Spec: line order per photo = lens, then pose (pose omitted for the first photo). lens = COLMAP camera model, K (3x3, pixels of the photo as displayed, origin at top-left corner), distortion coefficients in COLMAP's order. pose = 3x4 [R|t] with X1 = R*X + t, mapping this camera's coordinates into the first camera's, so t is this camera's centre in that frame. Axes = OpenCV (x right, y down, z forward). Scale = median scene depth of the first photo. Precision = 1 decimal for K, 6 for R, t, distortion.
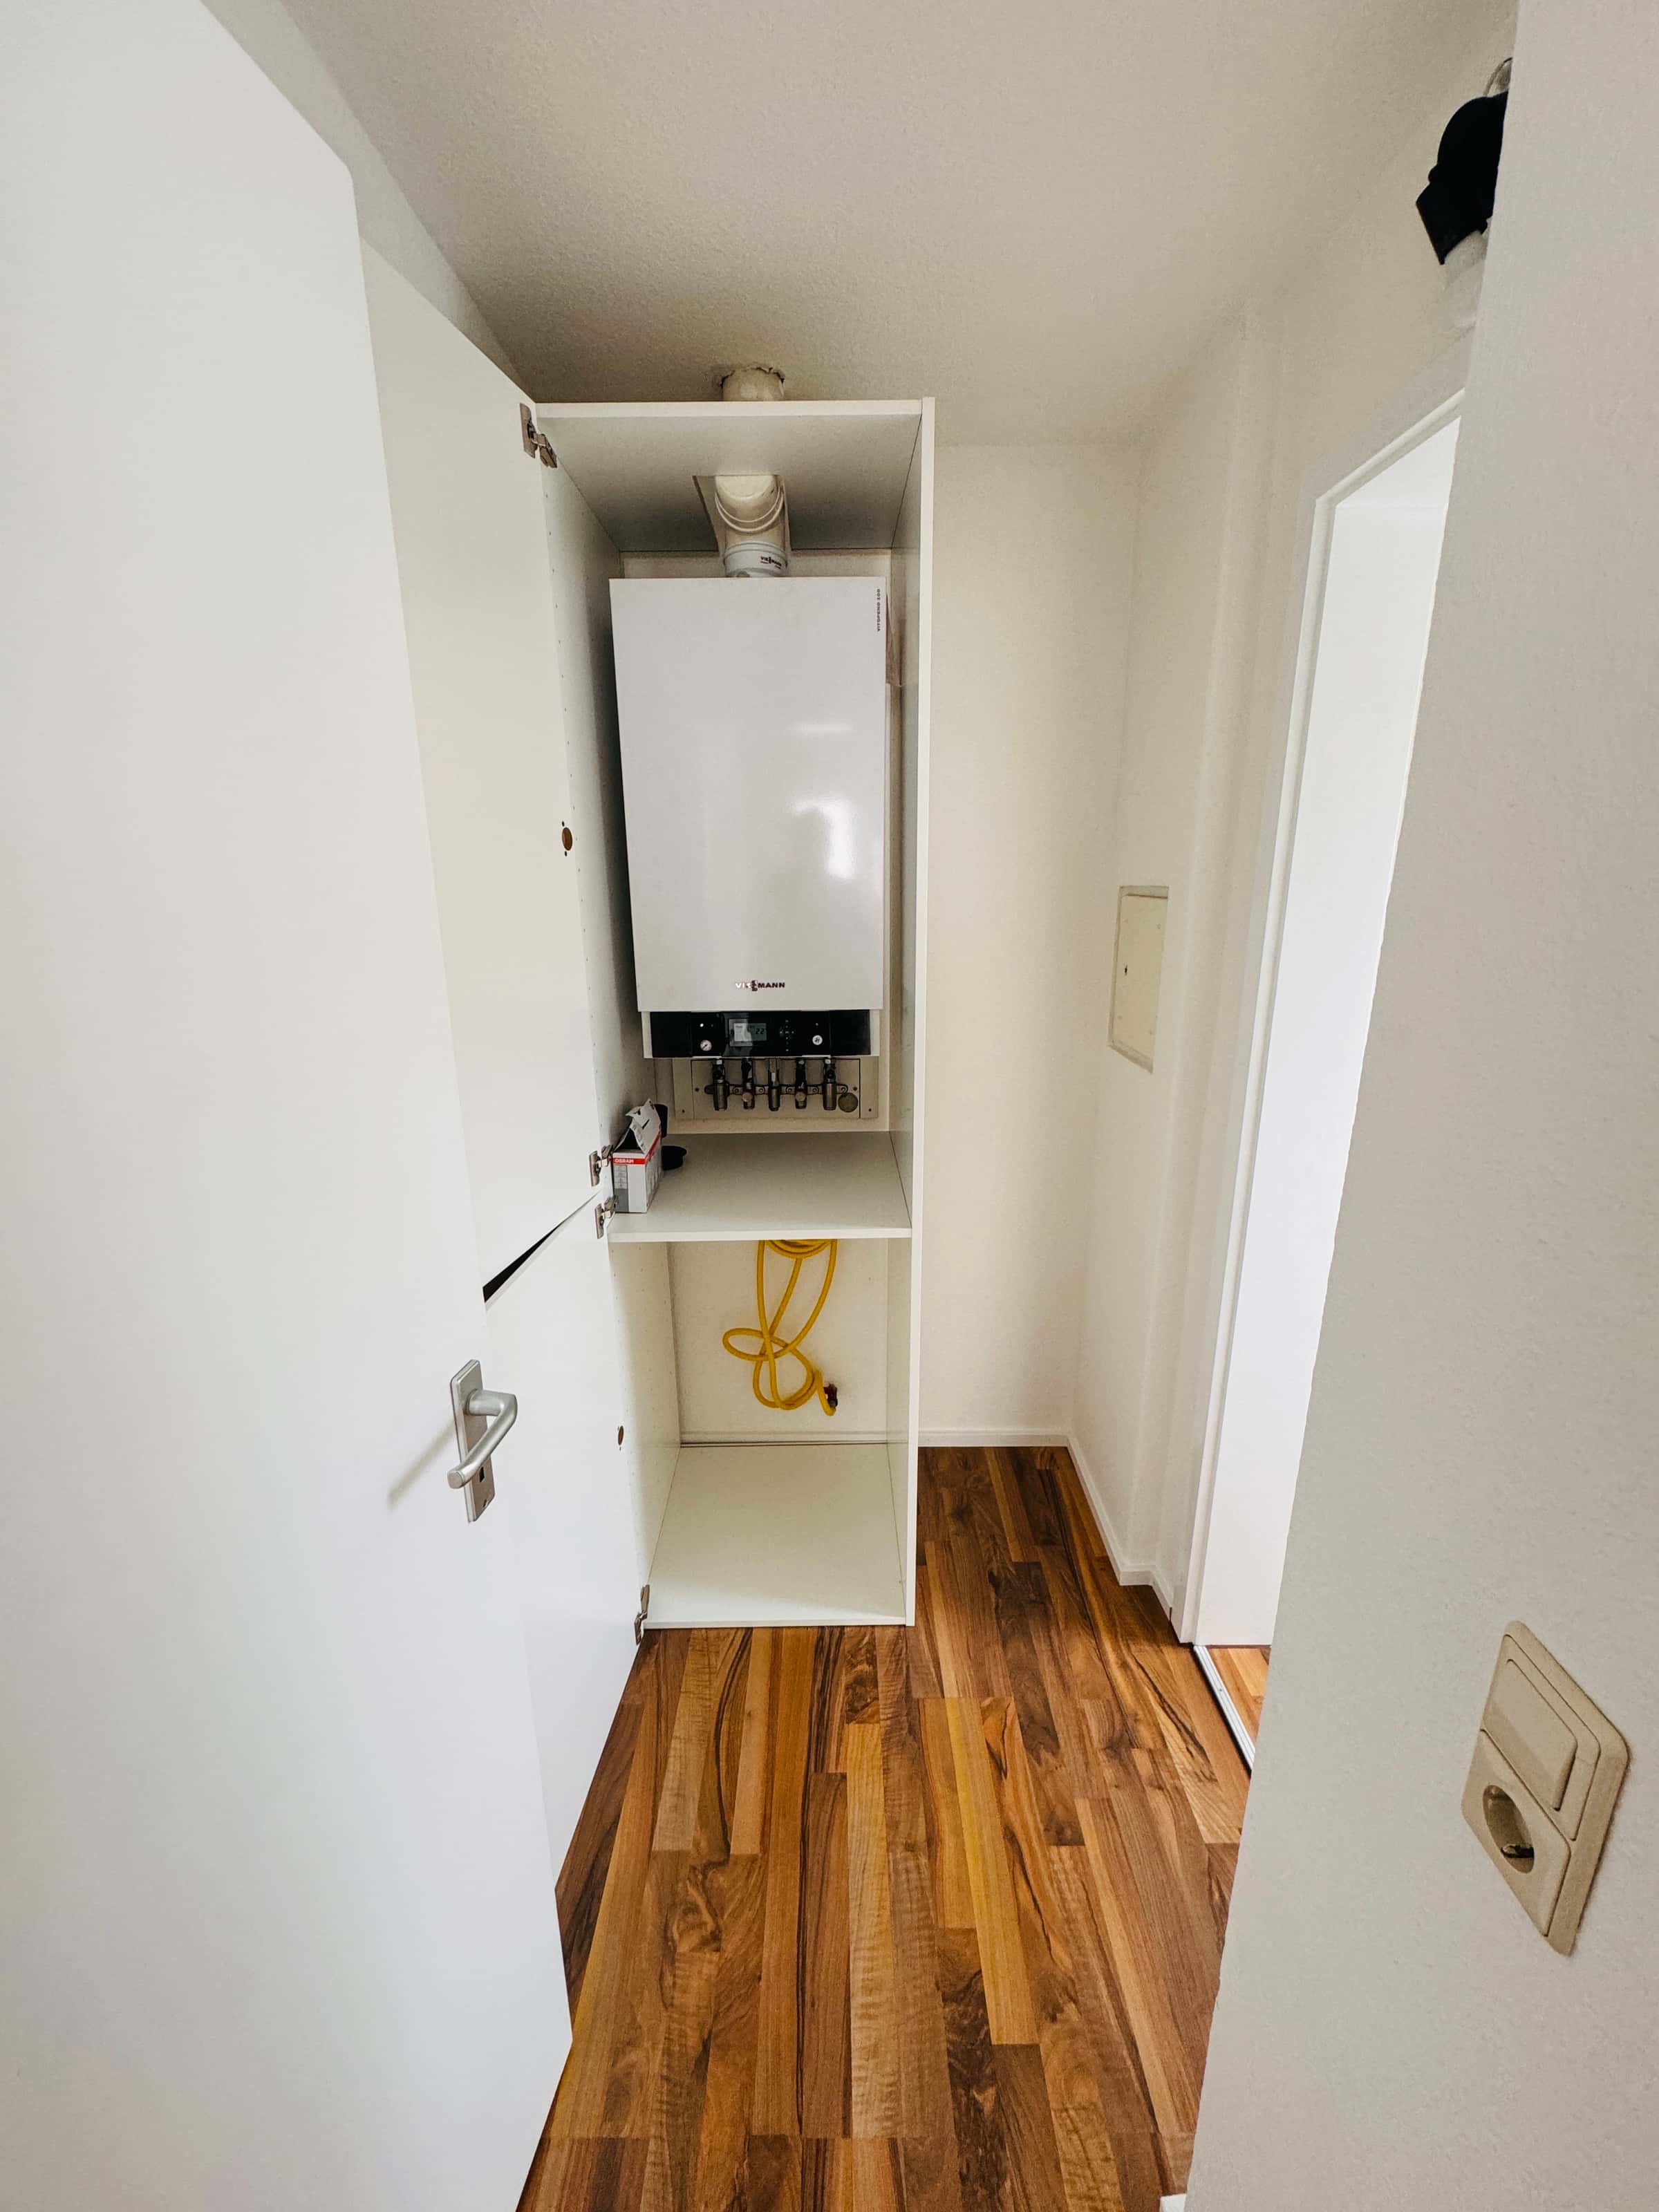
lens RADIAL K [[876.6, 0, 831.1], [0, 876.6, 1101.5], [0, 0, 1]] dist [-0.001465, -0.000369]
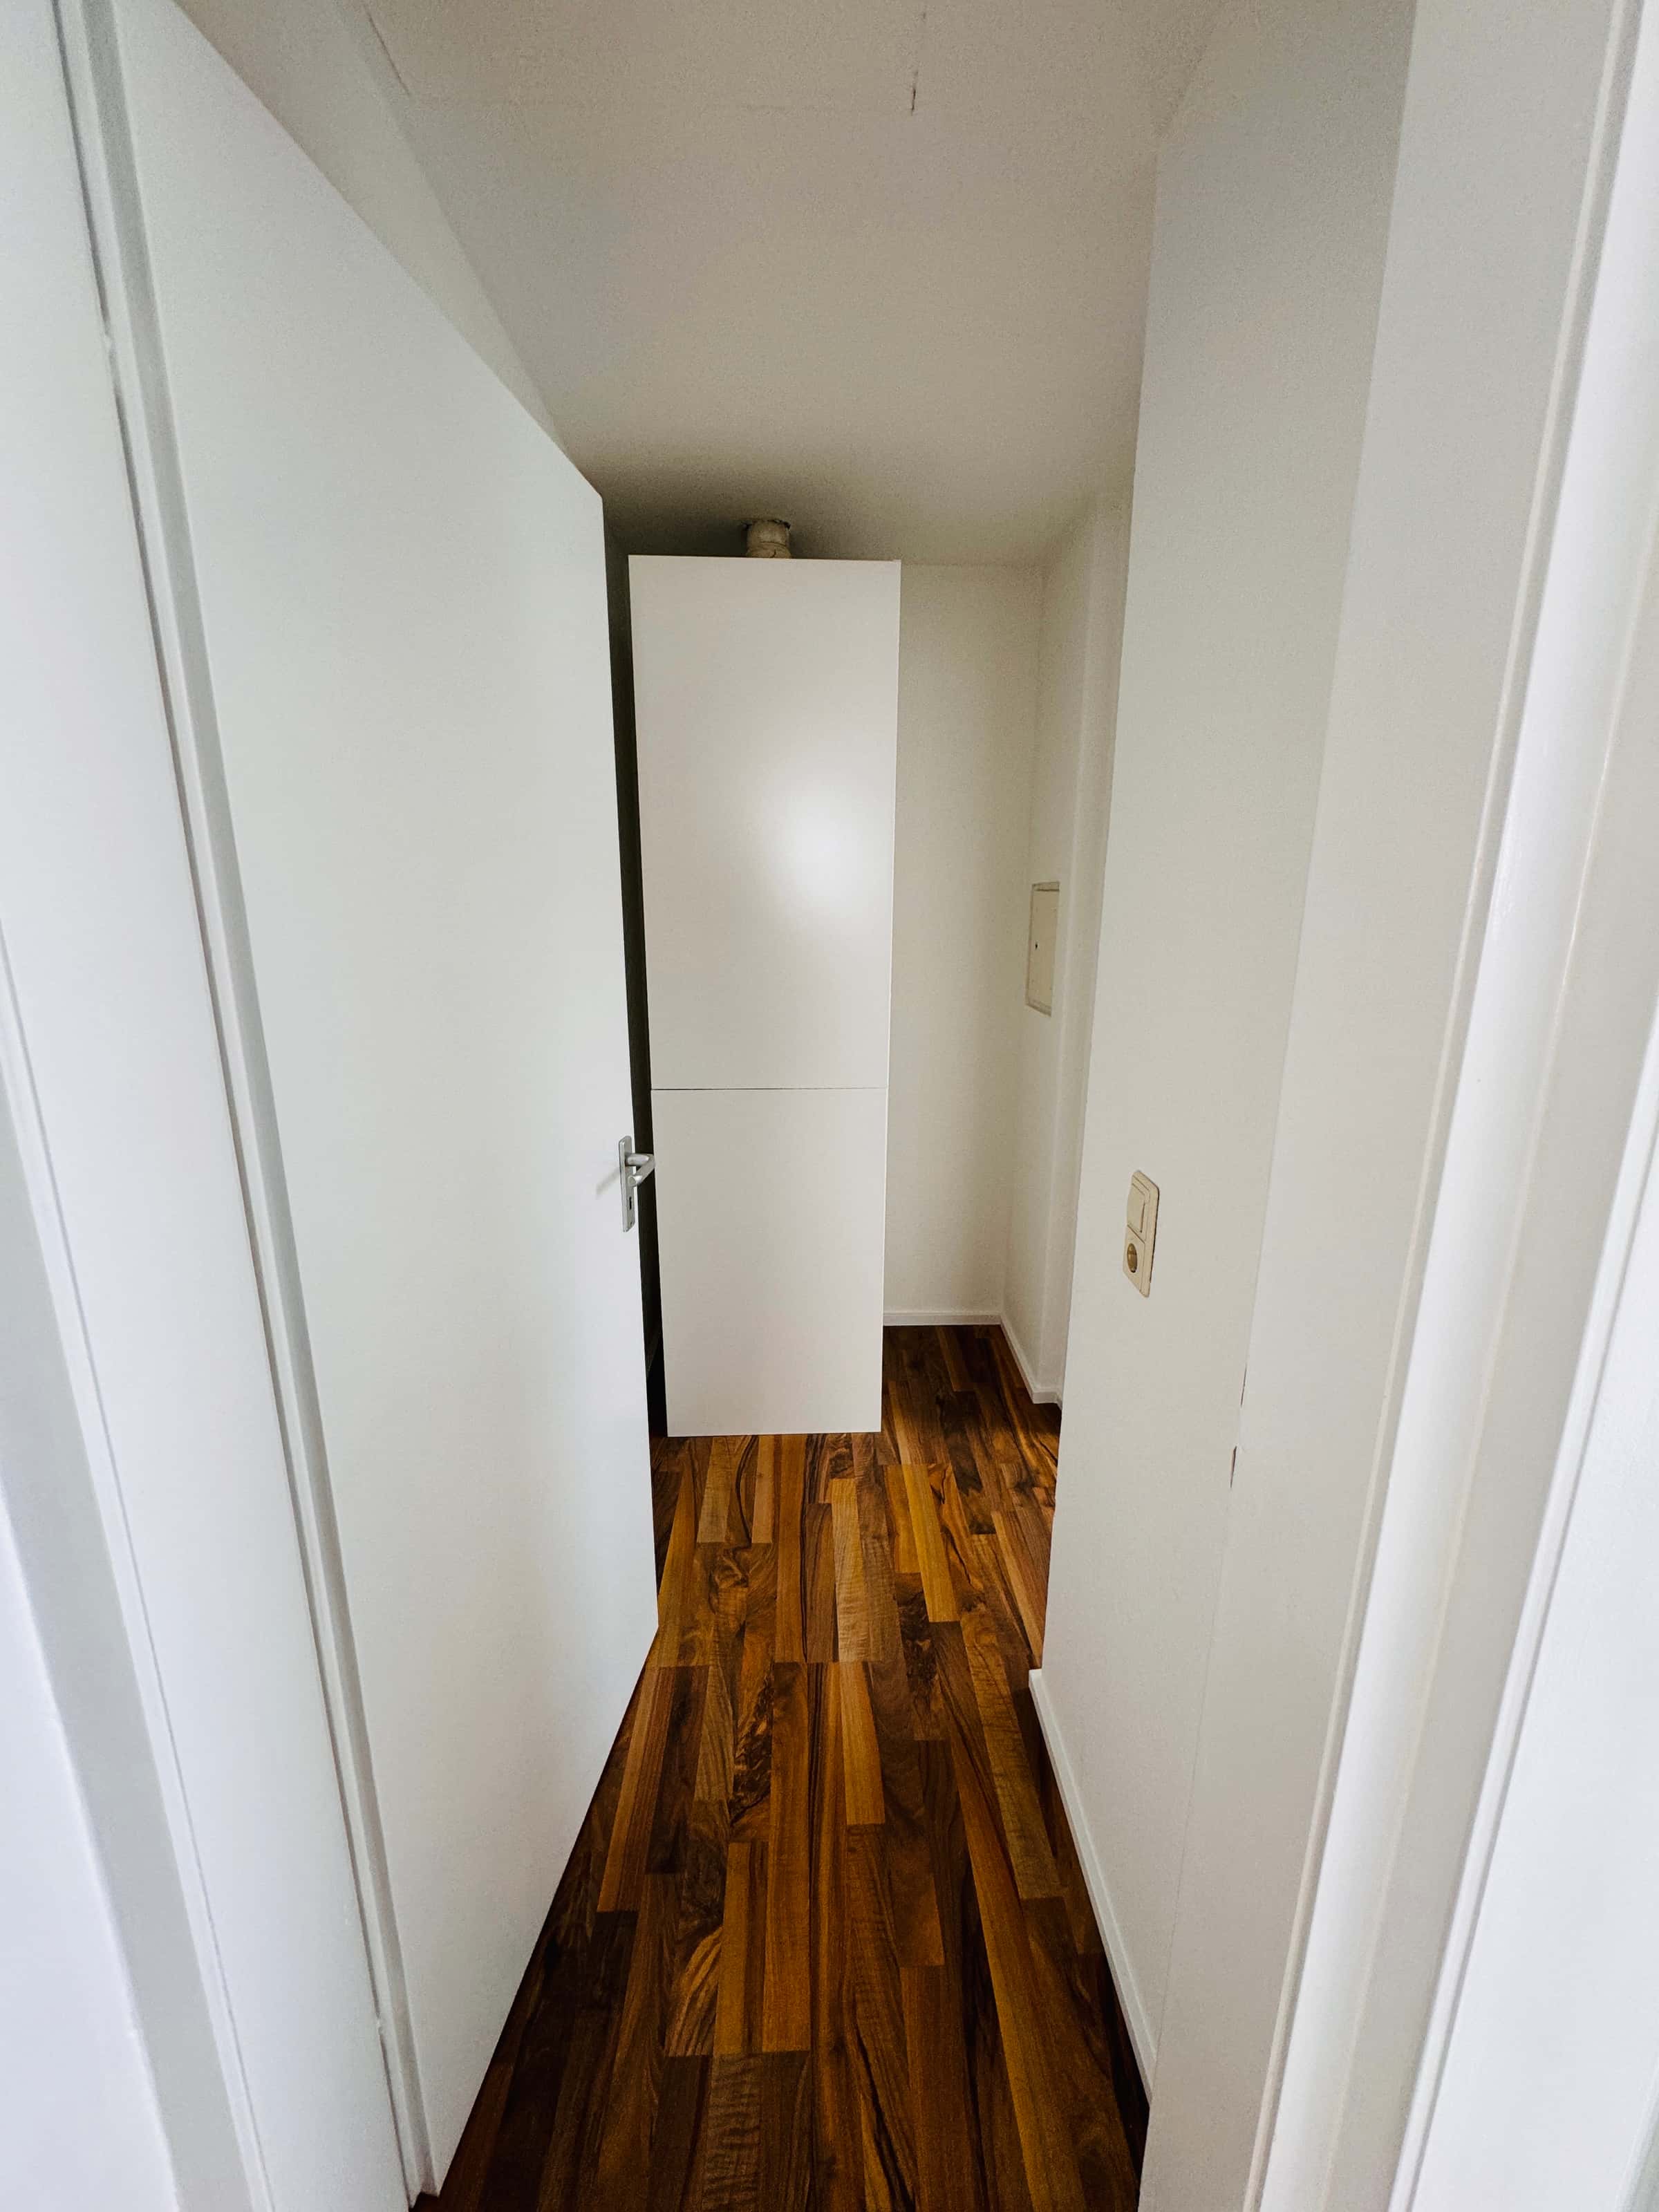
lens RADIAL K [[876.6, 0, 828.9], [0, 876.6, 1104.5], [0, 0, 1]] dist [-0.001465, -0.000369]
pose [[0.999455, 0.001577, 0.032972, -0.035978], [-0.000937, 0.999811, -0.019395, 0.162459], [-0.032997, 0.019354, 0.999268, -0.447683]]
